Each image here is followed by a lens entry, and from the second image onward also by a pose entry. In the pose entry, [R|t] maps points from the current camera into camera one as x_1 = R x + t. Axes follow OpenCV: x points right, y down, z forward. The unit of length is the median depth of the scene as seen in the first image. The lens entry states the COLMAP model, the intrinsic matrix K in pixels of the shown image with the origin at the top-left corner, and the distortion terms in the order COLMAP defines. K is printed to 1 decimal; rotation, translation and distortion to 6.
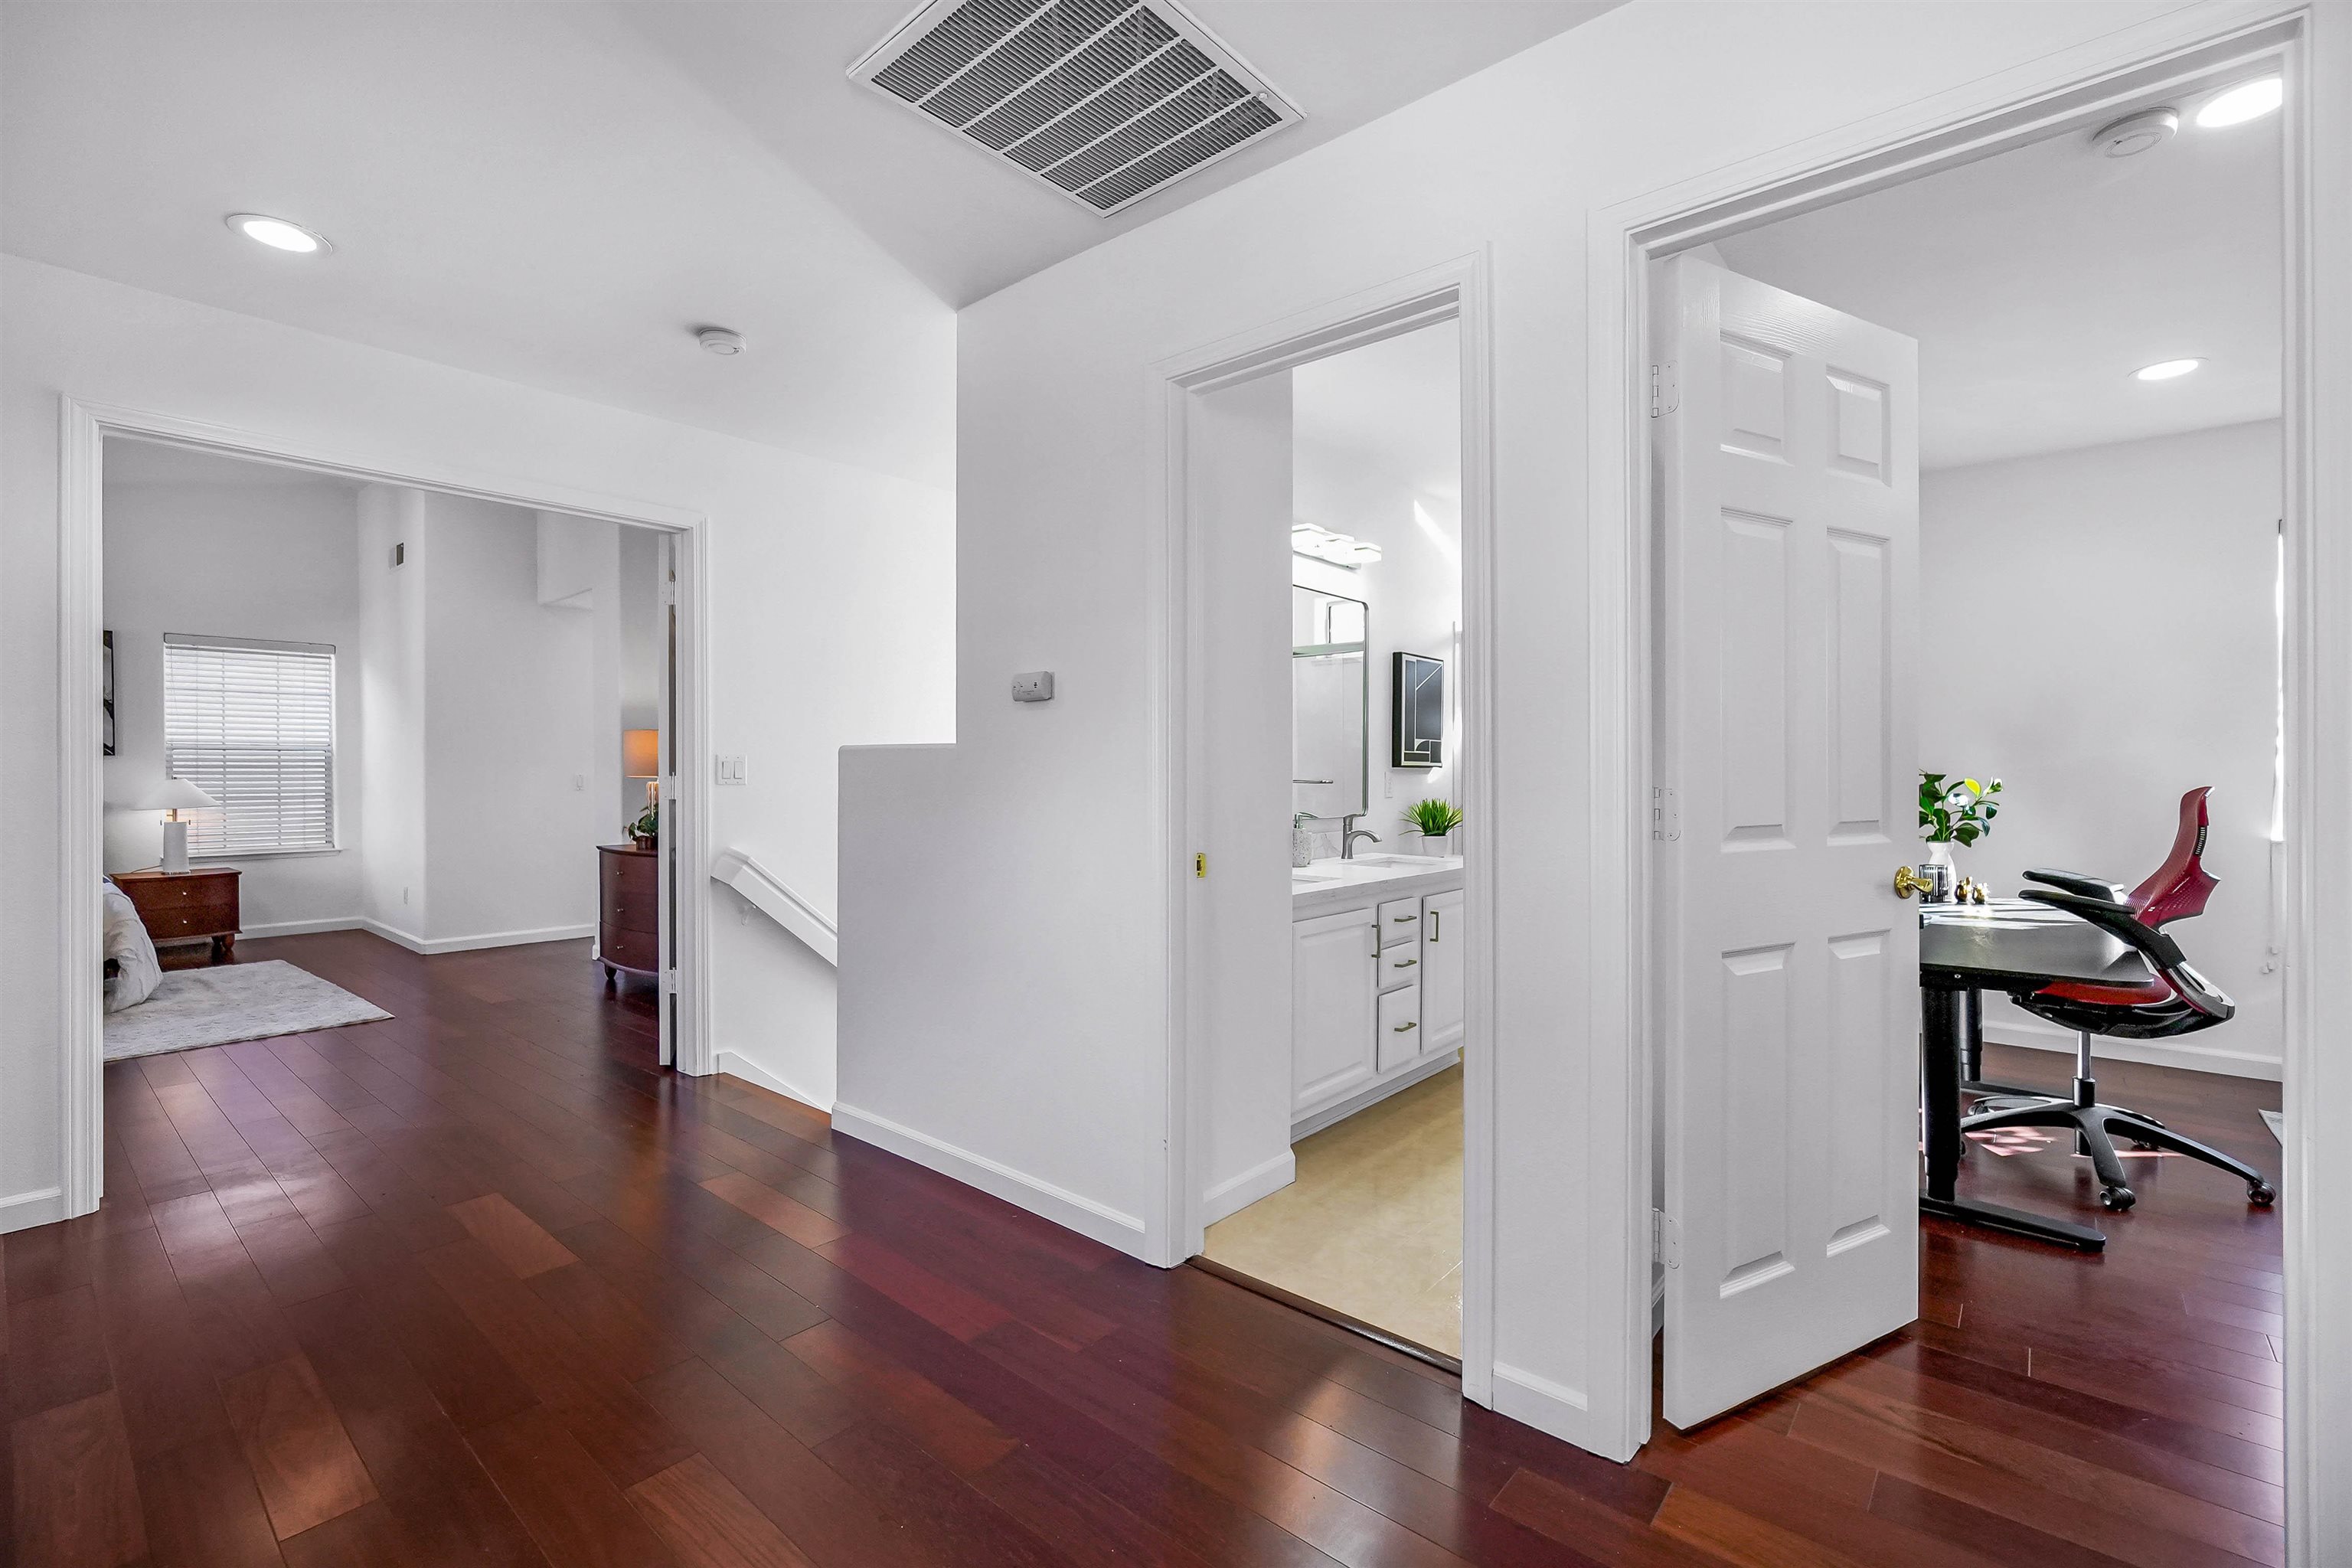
lens RADIAL K [[1026.0, 0, 1171.9], [0, 1026.0, 774.4], [0, 0, 1]] dist [-0.000741, 0.000191]
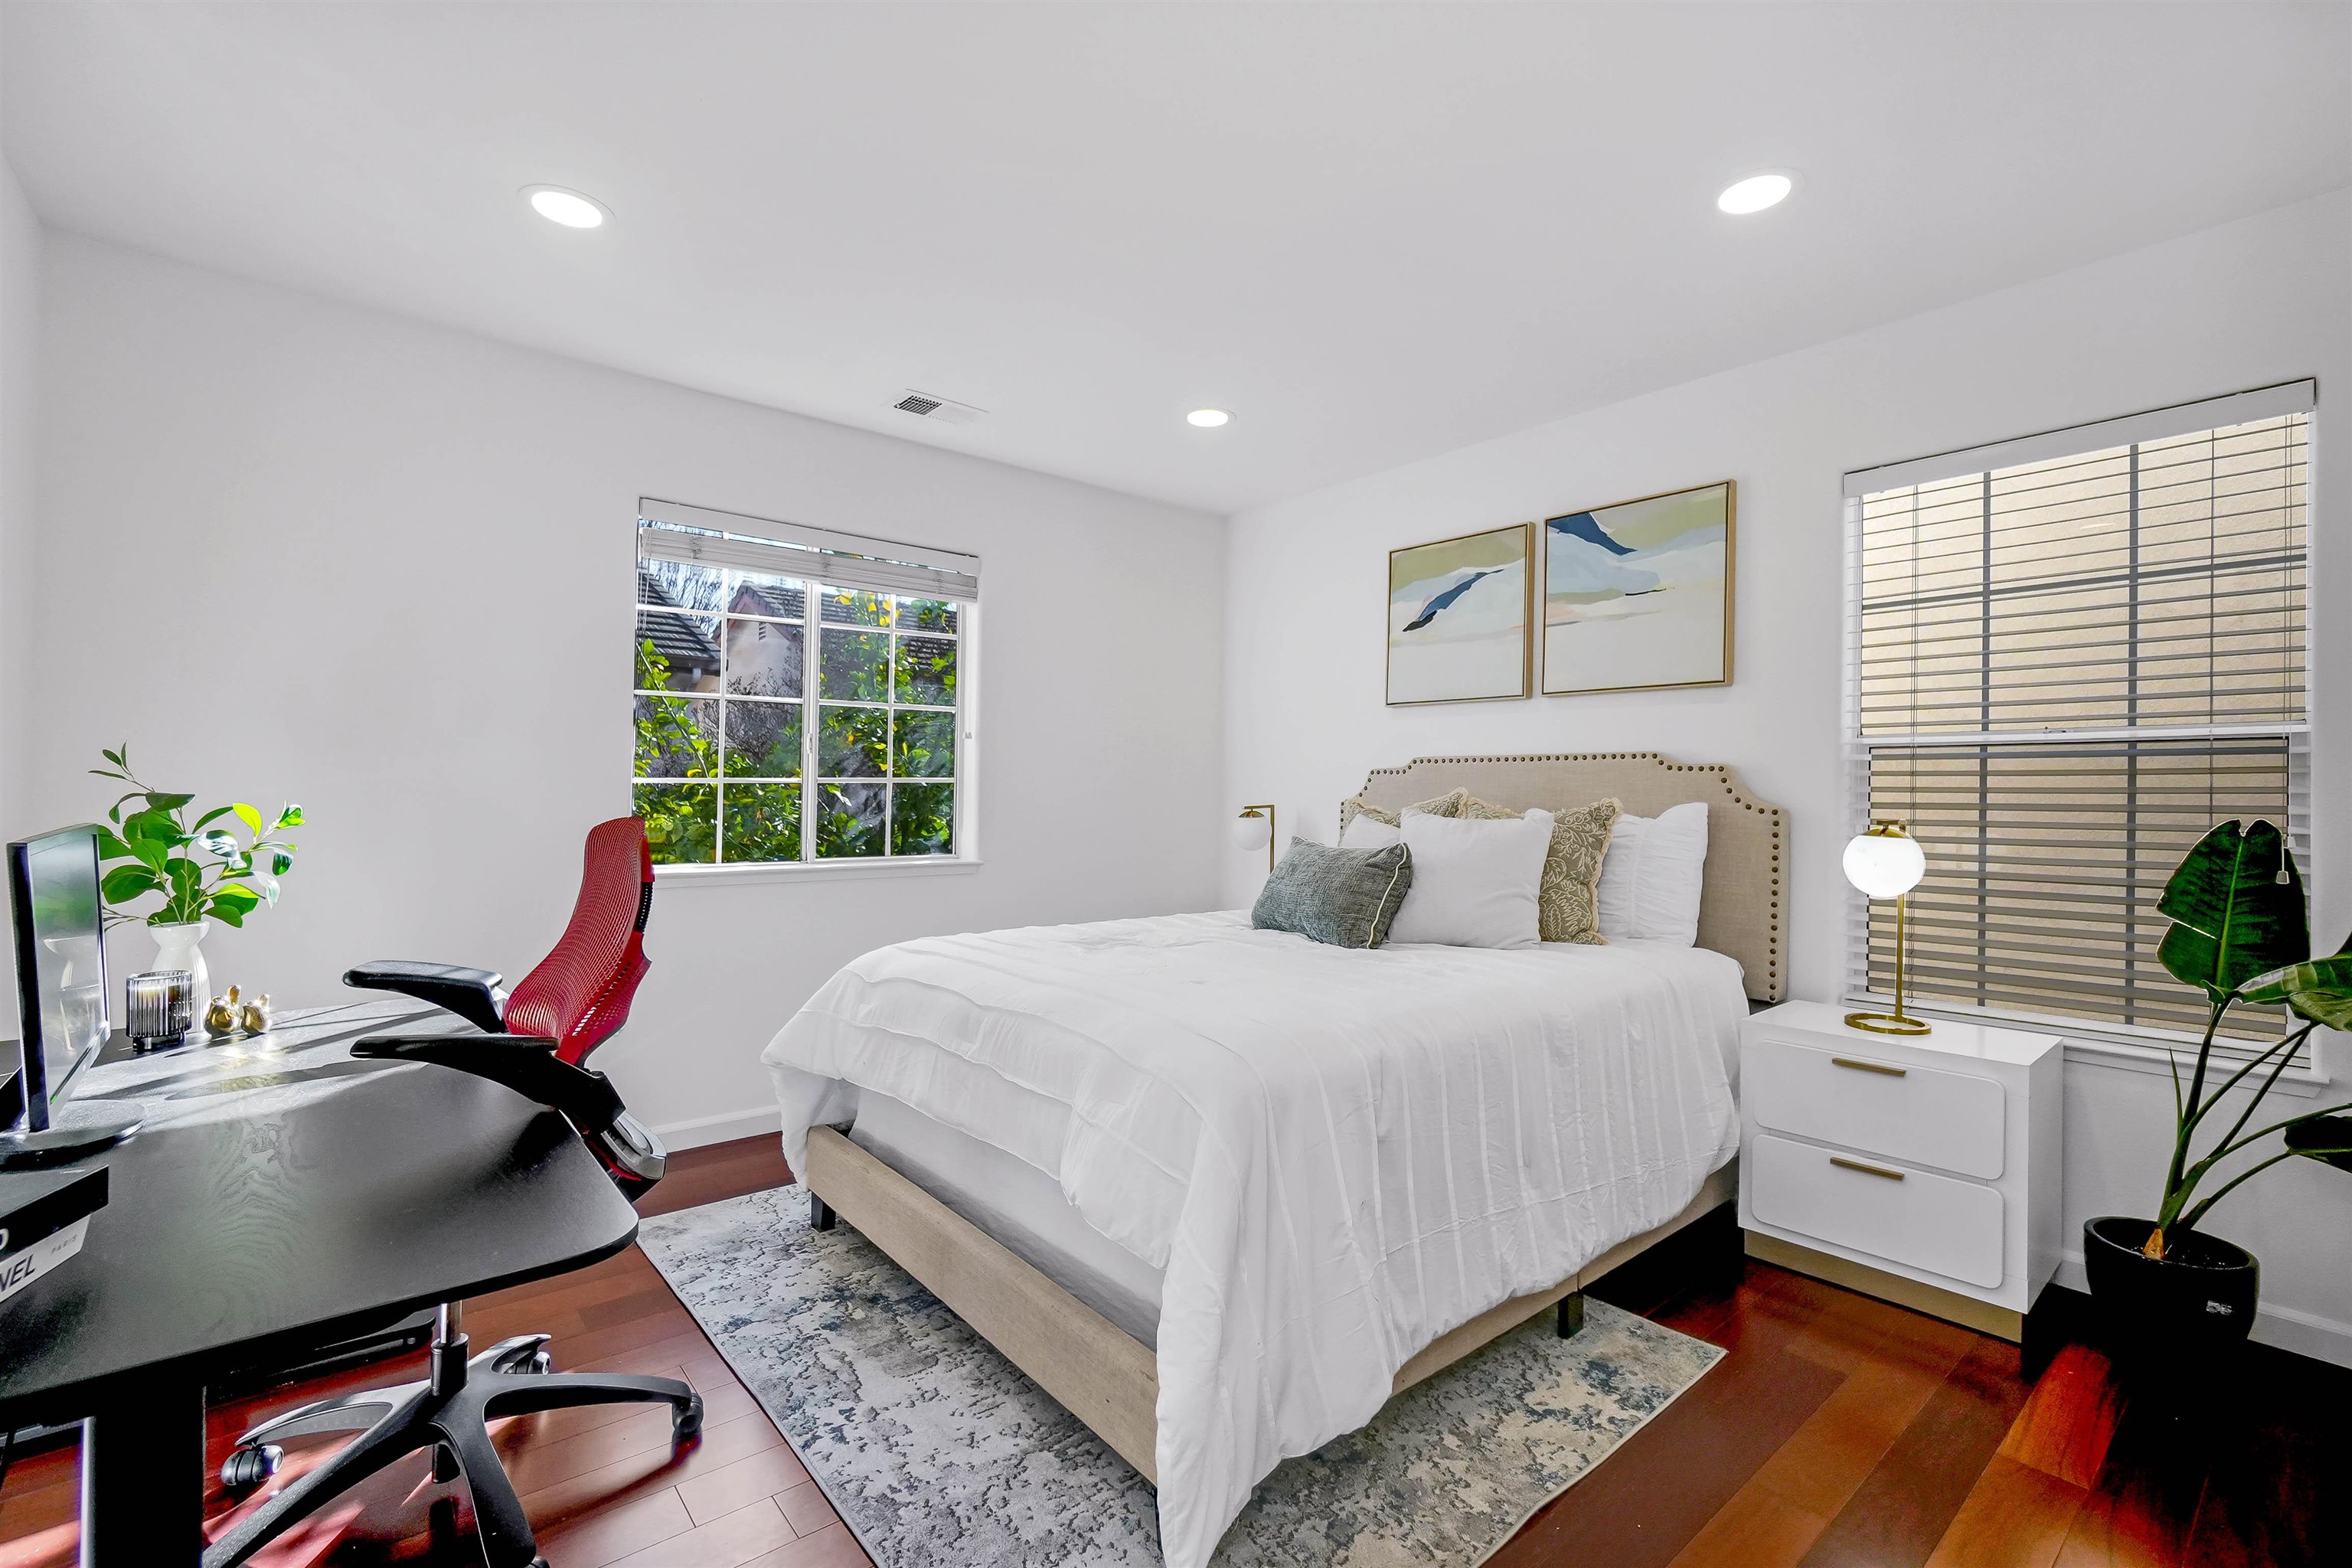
lens RADIAL K [[1026.0, 0, 1171.9], [0, 1026.0, 774.4], [0, 0, 1]] dist [-0.000741, 0.000191]
pose [[0.167754, 0.021932, 0.985585, 0.472963], [-0.007631, 0.999751, -0.020949, -0.004106], [-0.985799, -0.004007, 0.167880, 0.616404]]
